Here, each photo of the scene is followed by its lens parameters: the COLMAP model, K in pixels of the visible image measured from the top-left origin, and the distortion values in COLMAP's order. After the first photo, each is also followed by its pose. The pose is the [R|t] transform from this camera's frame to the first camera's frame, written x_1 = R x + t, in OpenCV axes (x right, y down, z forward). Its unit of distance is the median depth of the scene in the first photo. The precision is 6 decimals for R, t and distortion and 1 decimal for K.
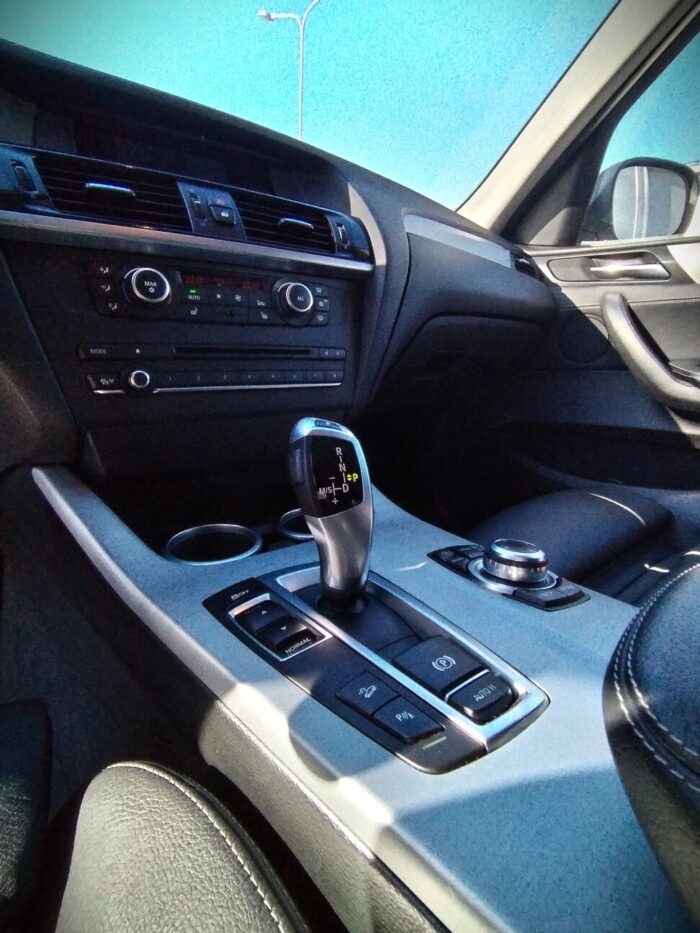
lens RADIAL K [[470.7, 0, 350.0], [0, 470.7, 466.5], [0, 0, 1]] dist [-0.000995, -0.000071]
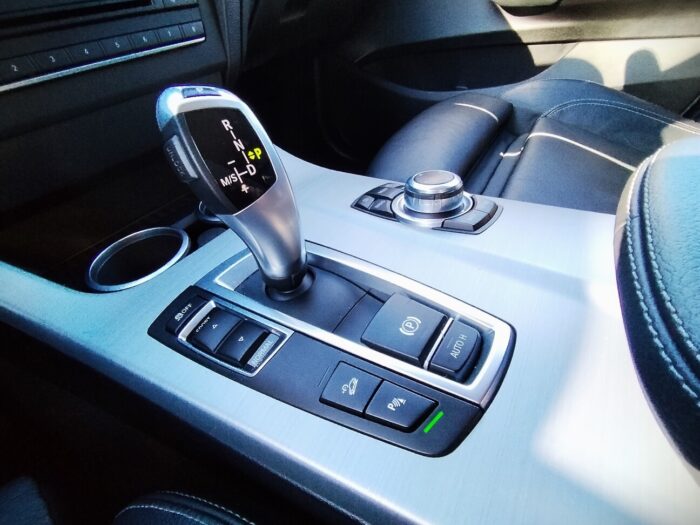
lens RADIAL K [[318.5, 0, 350.0], [0, 318.5, 262.5], [0, 0, 1]] dist [-0.005313, -0.001069]
pose [[0.933945, -0.321661, 0.155823, 0.012026], [0.223681, 0.866057, 0.447115, -0.024086], [-0.278771, -0.382727, 0.880799, 0.360945]]
